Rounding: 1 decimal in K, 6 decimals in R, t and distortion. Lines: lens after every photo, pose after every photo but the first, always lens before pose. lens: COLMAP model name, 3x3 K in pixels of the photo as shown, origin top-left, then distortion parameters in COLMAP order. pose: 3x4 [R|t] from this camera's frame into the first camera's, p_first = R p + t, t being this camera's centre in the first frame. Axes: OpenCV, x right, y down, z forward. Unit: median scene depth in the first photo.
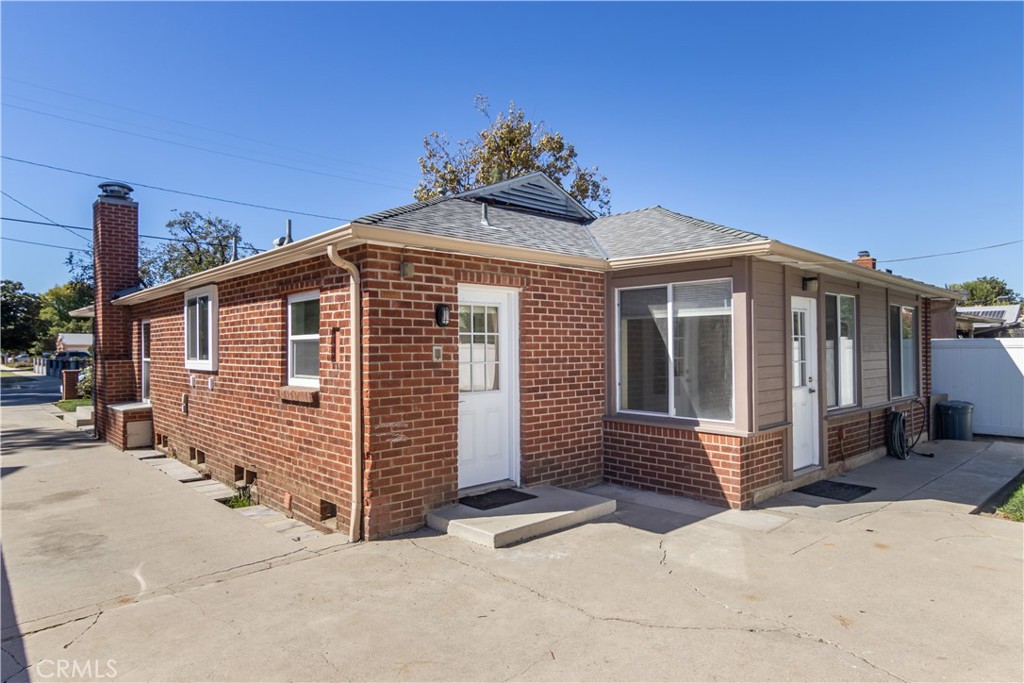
lens RADIAL K [[594.5, 0, 509.7], [0, 594.5, 338.2], [0, 0, 1]] dist [0.000499, 0.001016]
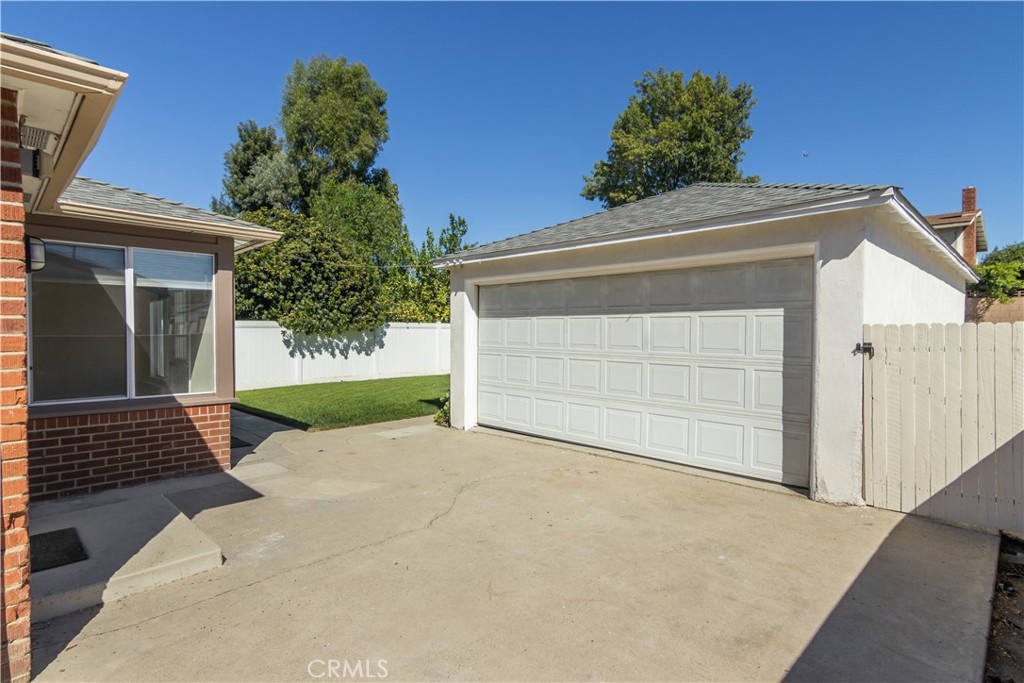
lens RADIAL K [[531.8, 0, 509.2], [0, 531.8, 335.3], [0, 0, 1]] dist [-0.003004, 0.001972]
pose [[-0.034514, -0.002609, 0.999401, -0.672699], [-0.017089, 0.999852, 0.002020, 0.033964], [-0.999258, -0.017009, -0.034553, 0.581056]]
